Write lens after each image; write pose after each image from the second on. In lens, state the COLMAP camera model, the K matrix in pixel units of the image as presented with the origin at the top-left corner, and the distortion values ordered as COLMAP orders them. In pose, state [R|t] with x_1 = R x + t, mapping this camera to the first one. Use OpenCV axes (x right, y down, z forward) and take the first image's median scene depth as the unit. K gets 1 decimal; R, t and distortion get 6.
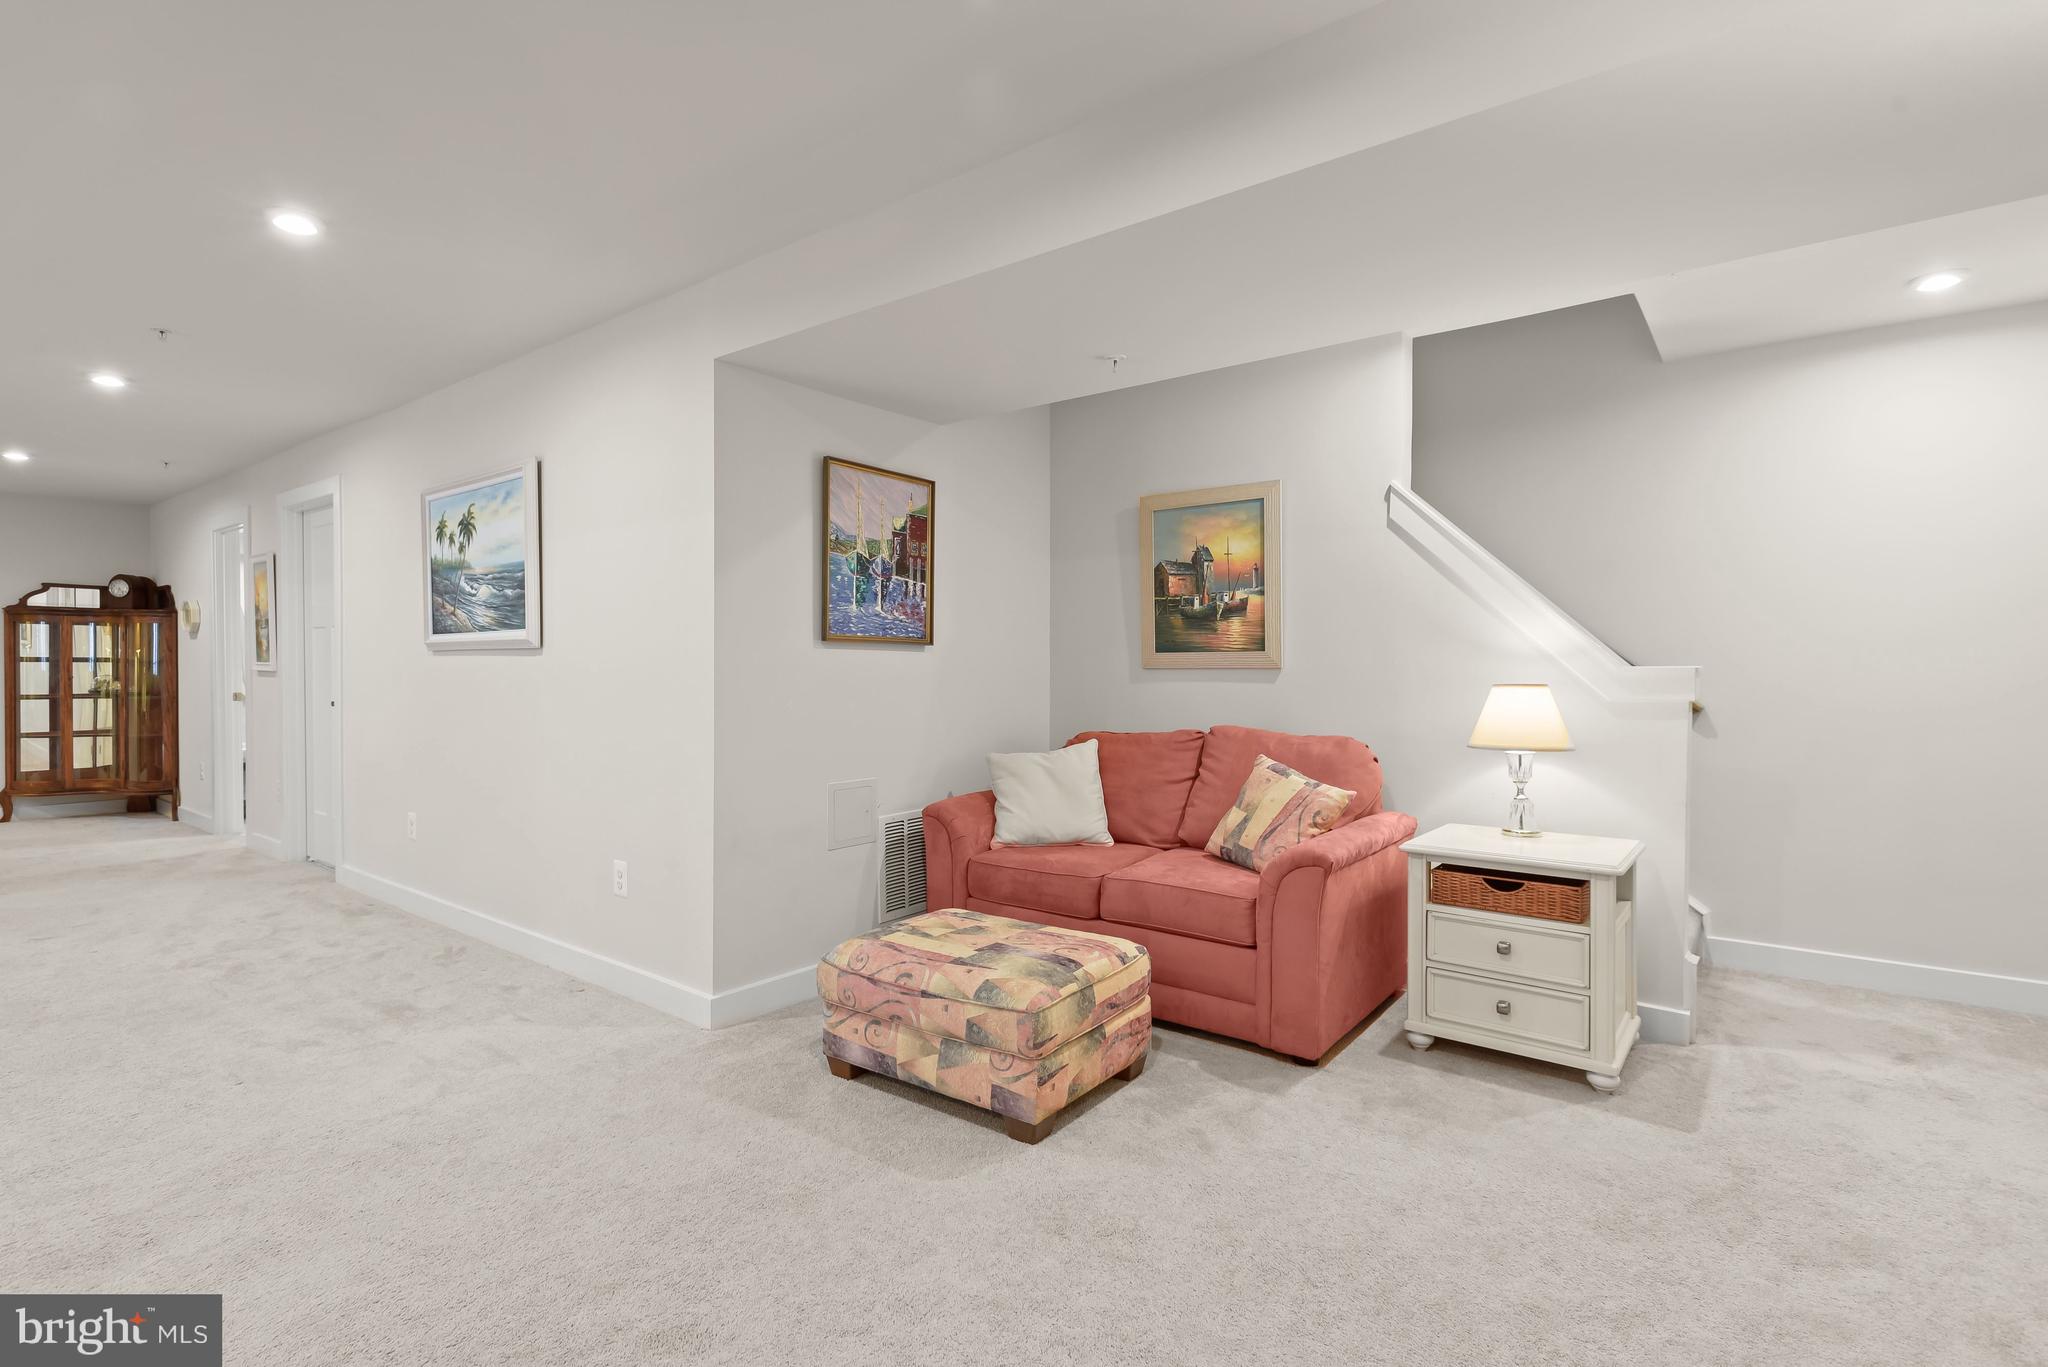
lens RADIAL K [[971.9, 0, 1024.1], [0, 971.9, 678.6], [0, 0, 1]] dist [0.011299, -0.003724]
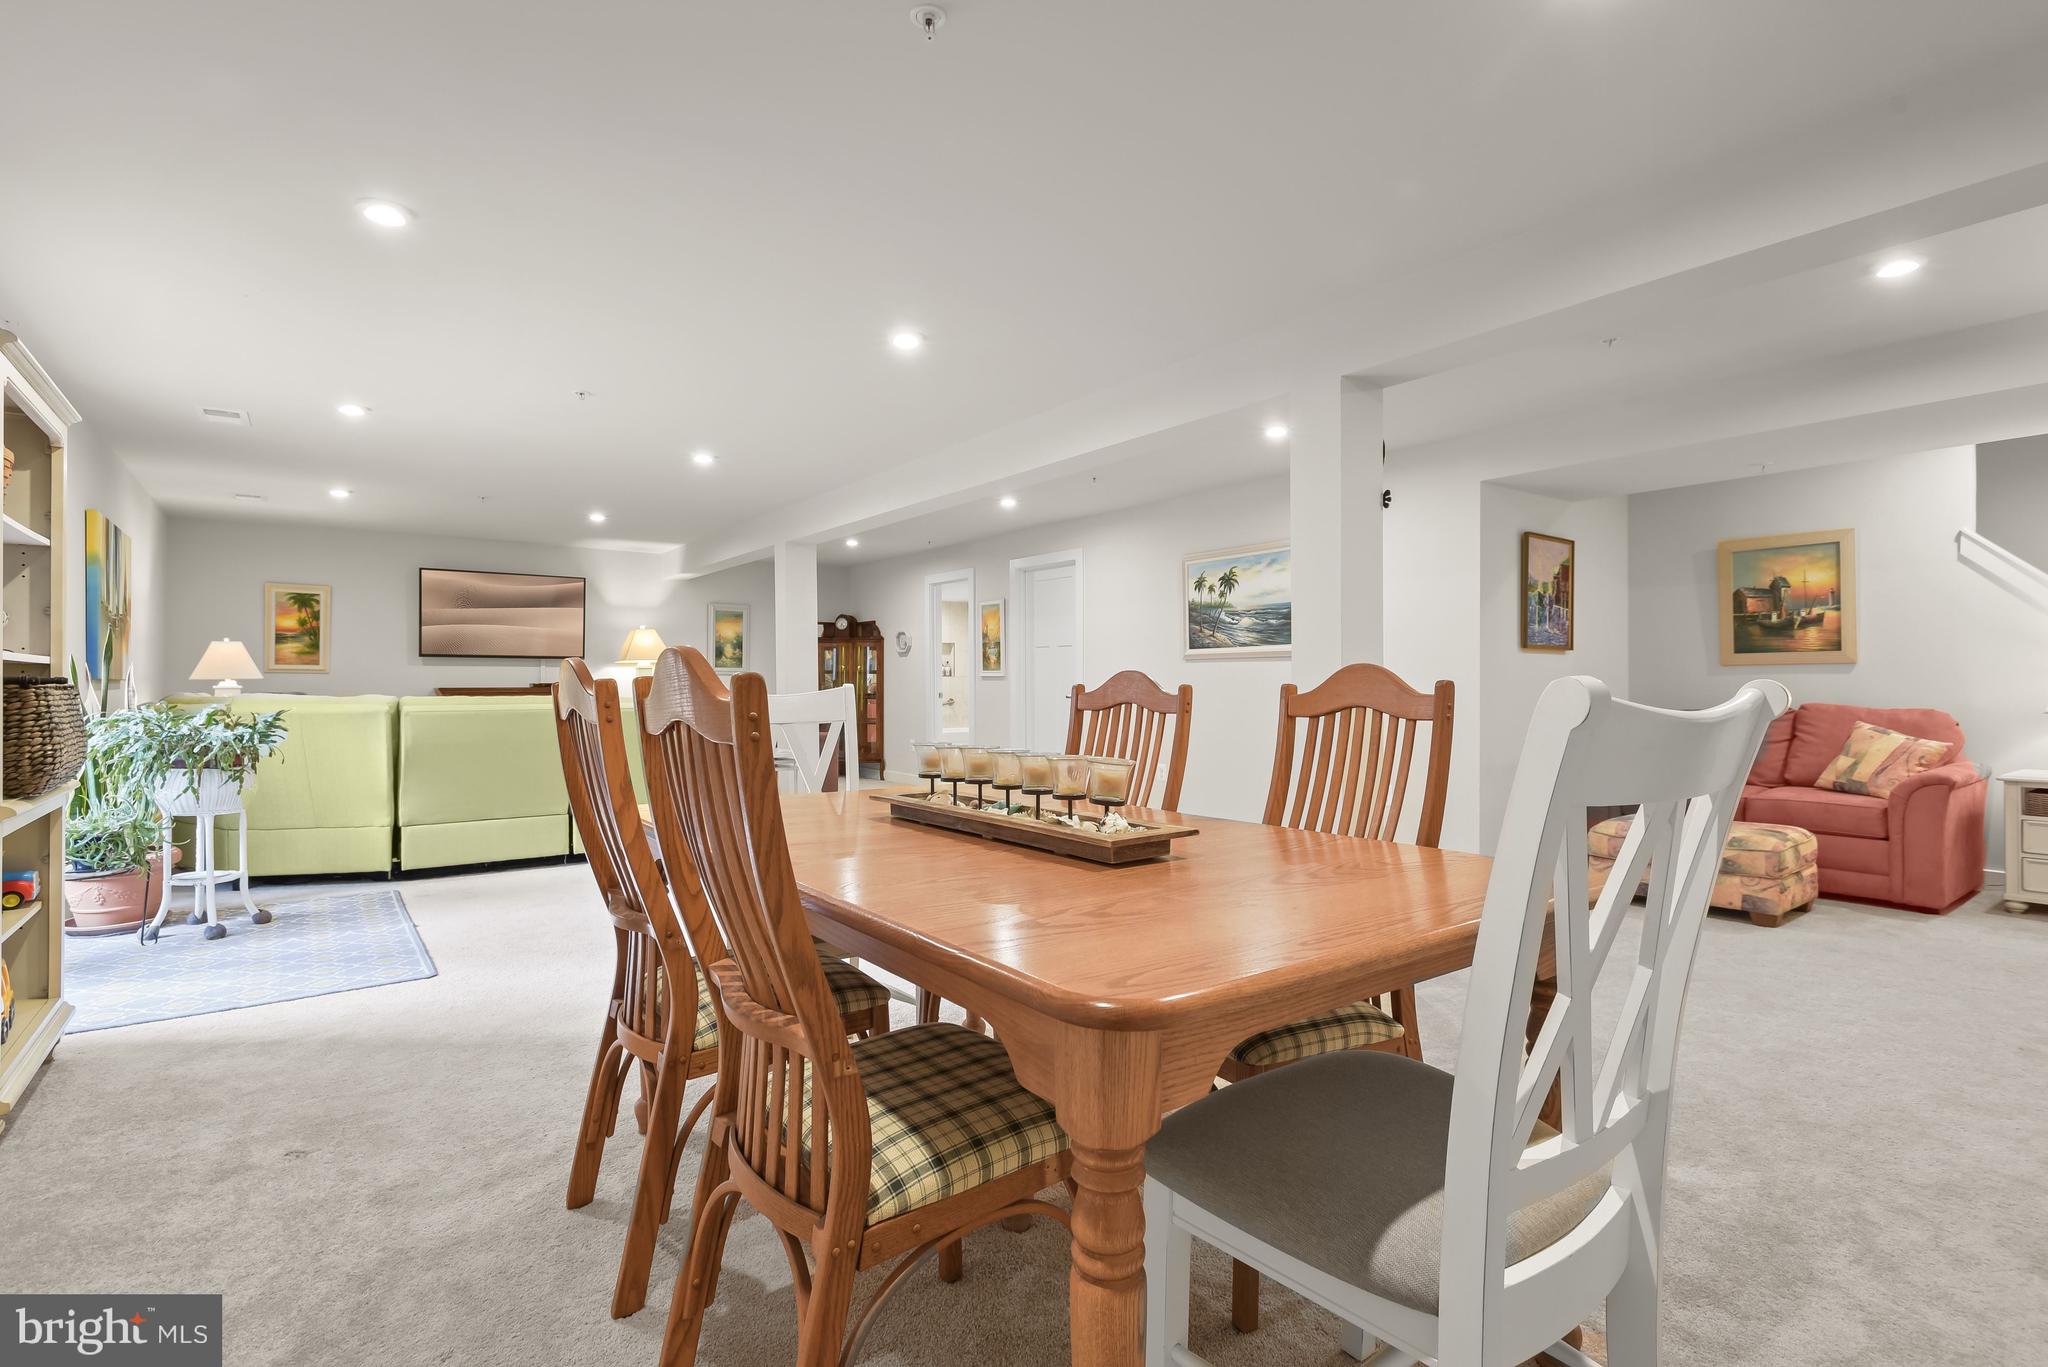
lens RADIAL K [[971.9, 0, 1024.1], [0, 971.9, 678.6], [0, 0, 1]] dist [0.011299, -0.003724]
pose [[0.963545, -0.007805, -0.267432, -0.512185], [0.003660, 0.999865, -0.015995, 0.030128], [0.267521, 0.014433, 0.963444, -0.671268]]
